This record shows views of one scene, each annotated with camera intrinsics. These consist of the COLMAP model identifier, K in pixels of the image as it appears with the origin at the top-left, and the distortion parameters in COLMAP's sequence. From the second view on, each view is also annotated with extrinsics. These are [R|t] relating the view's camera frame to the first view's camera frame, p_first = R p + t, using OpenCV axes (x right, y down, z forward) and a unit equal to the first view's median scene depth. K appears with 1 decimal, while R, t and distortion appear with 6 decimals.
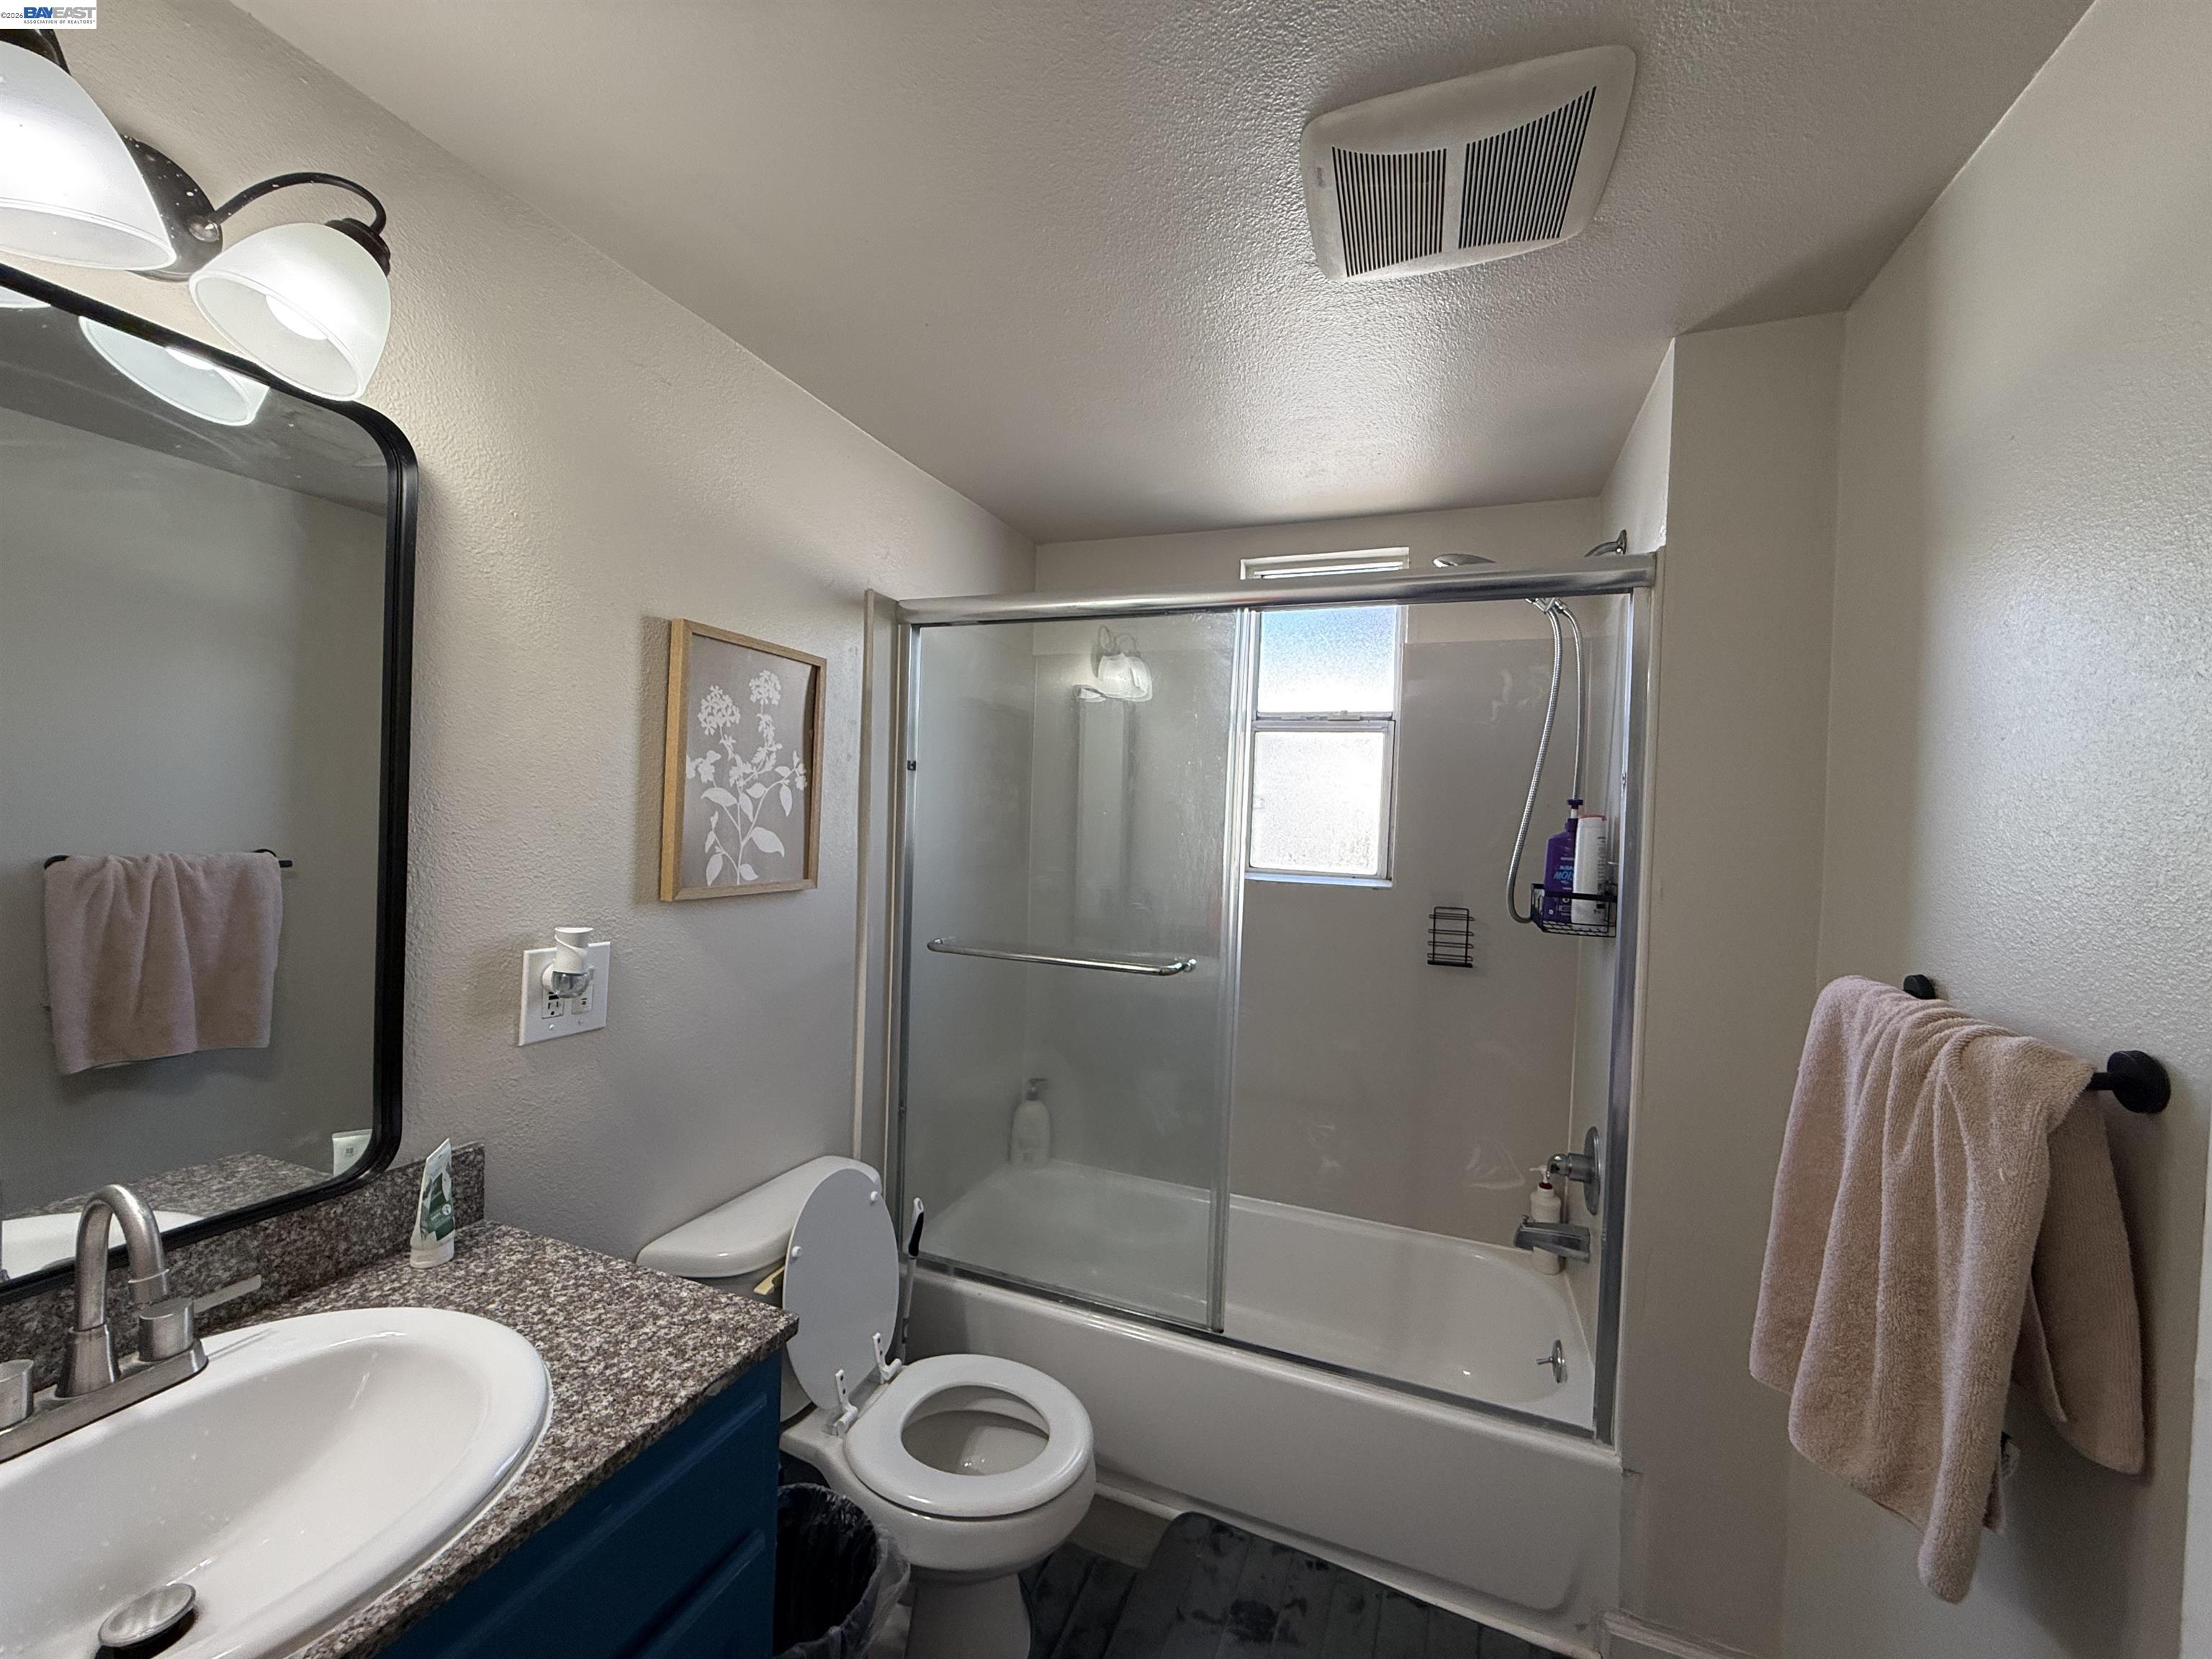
lens RADIAL K [[890.1, 0, 1095.8], [0, 890.1, 828.6], [0, 0, 1]] dist [-0.000804, -0.000053]
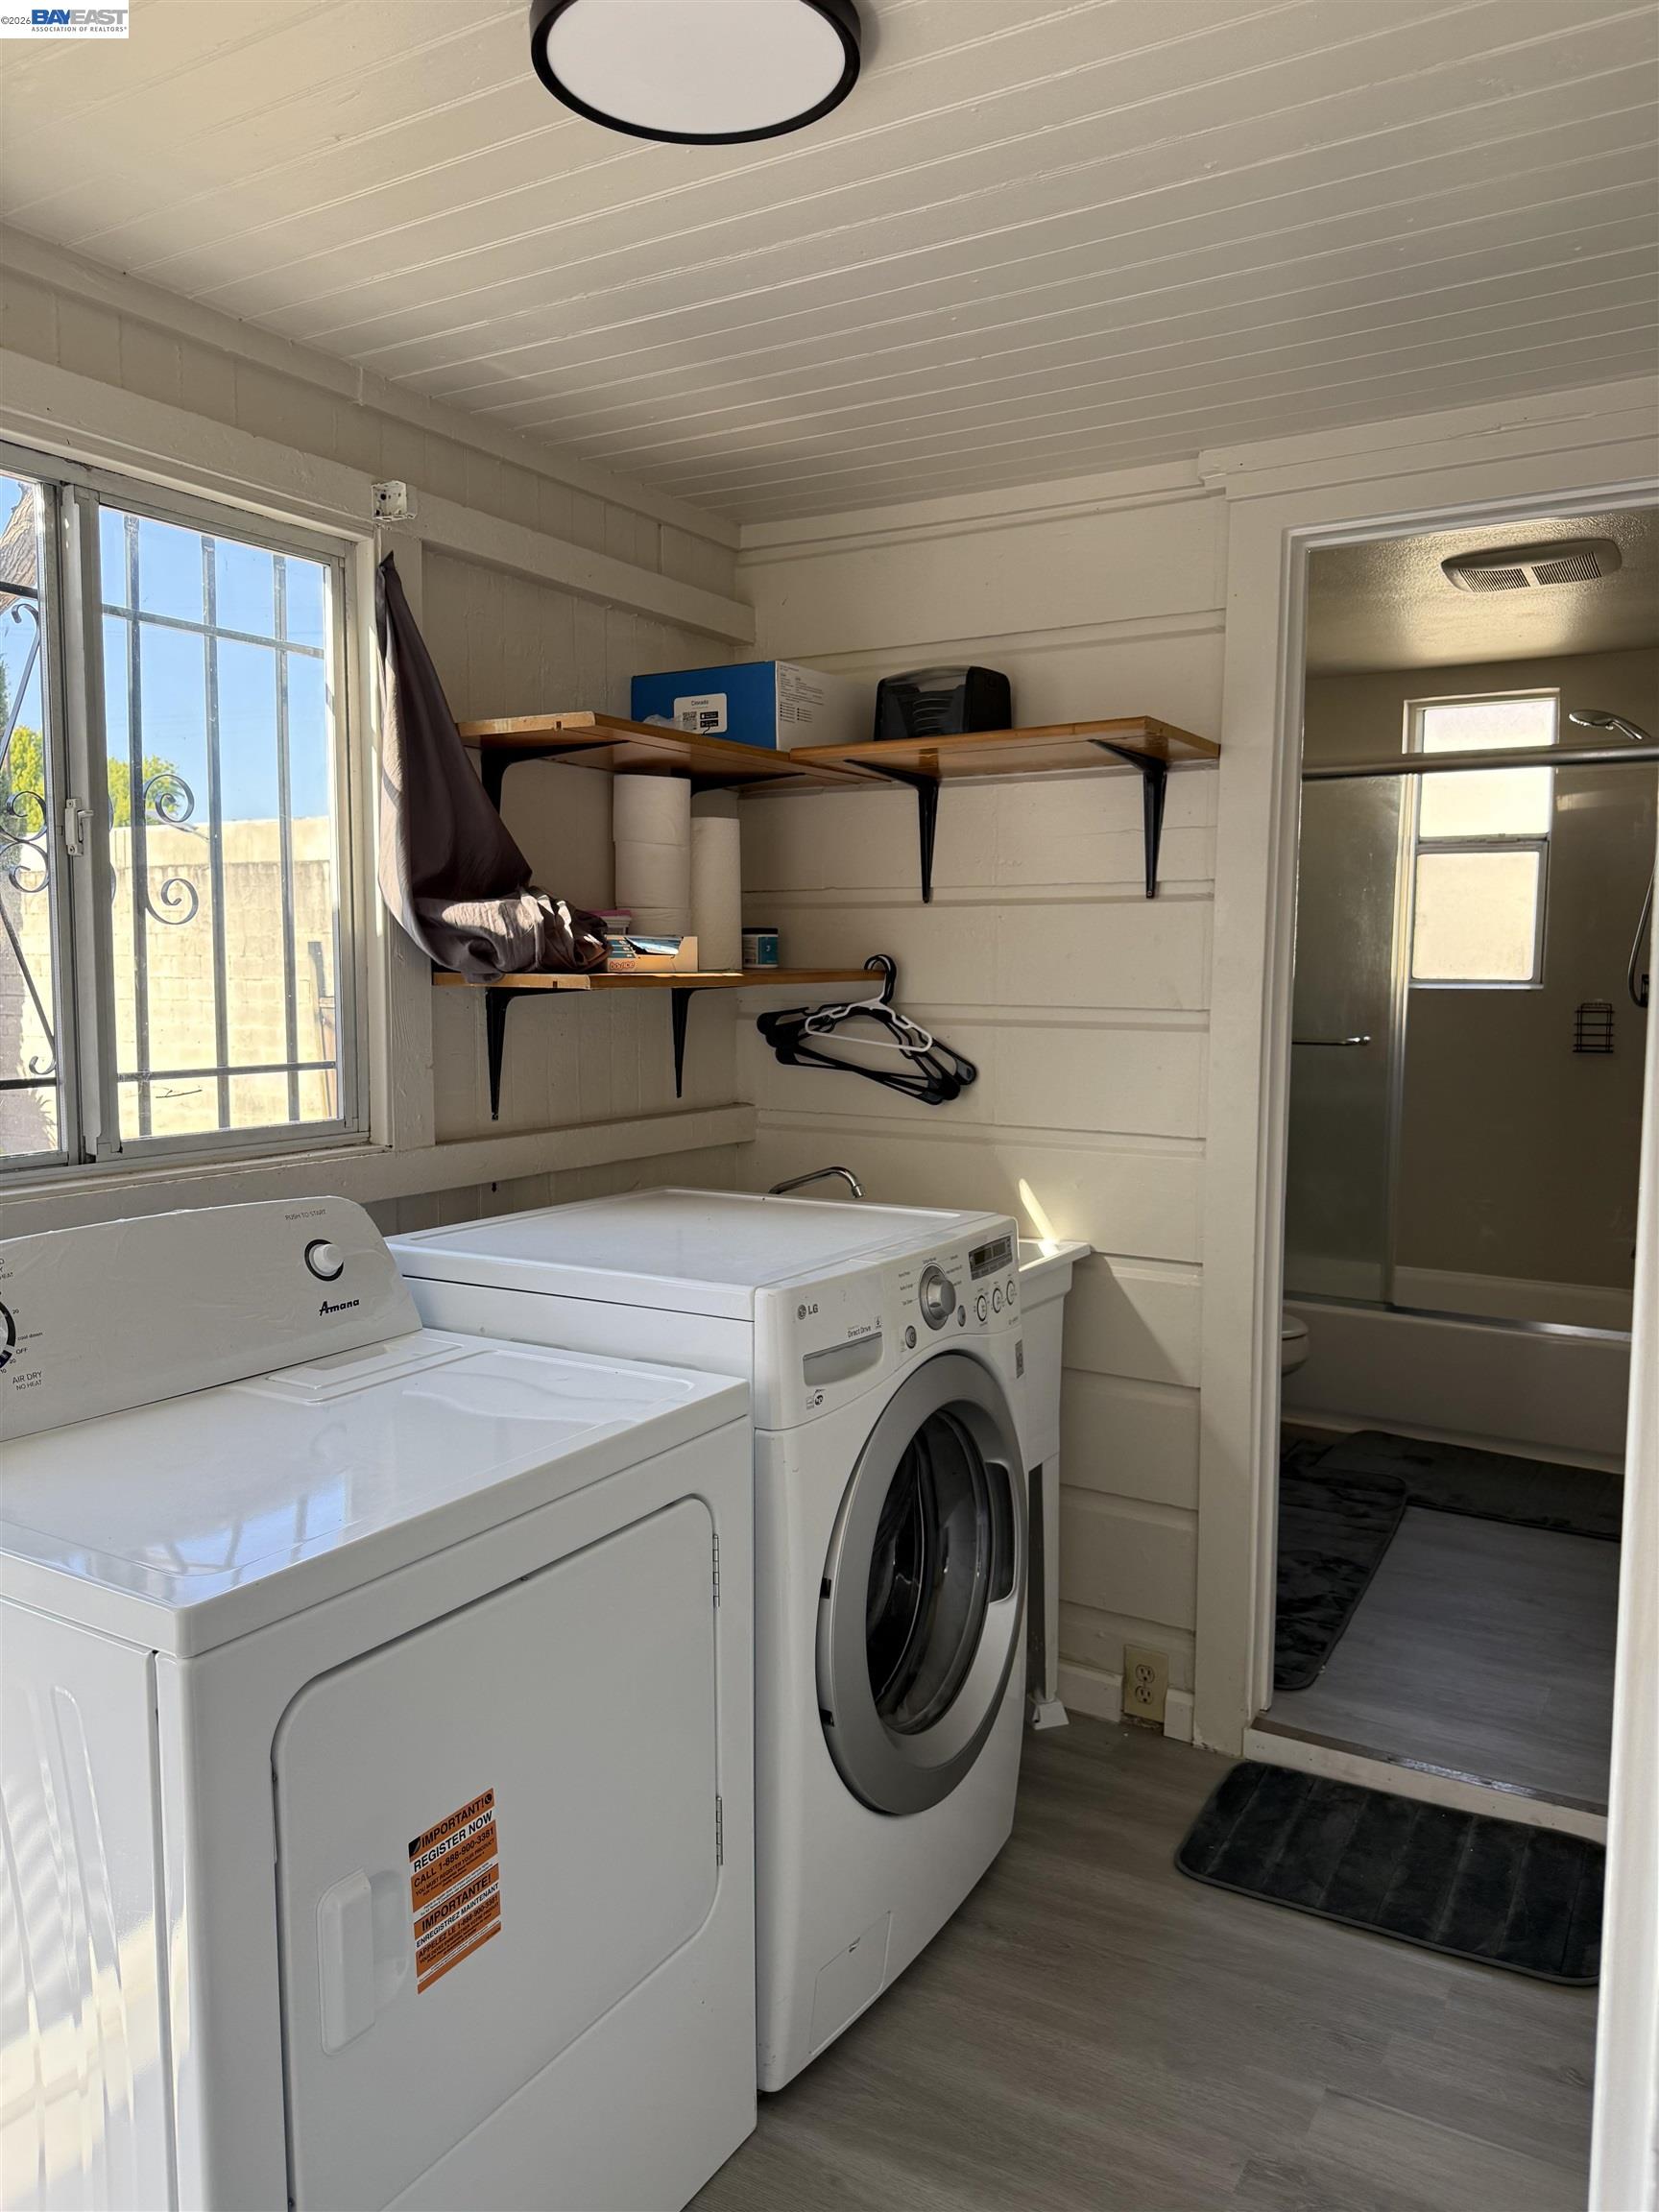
lens RADIAL K [[1583.0, 0, 835.7], [0, 1583.0, 1106.4], [0, 0, 1]] dist [0.004271, 0.000229]
pose [[0.984008, -0.015267, -0.177467, -0.196460], [0.028833, 0.996833, 0.074115, 0.038327], [0.175774, -0.078046, 0.981332, -1.133542]]
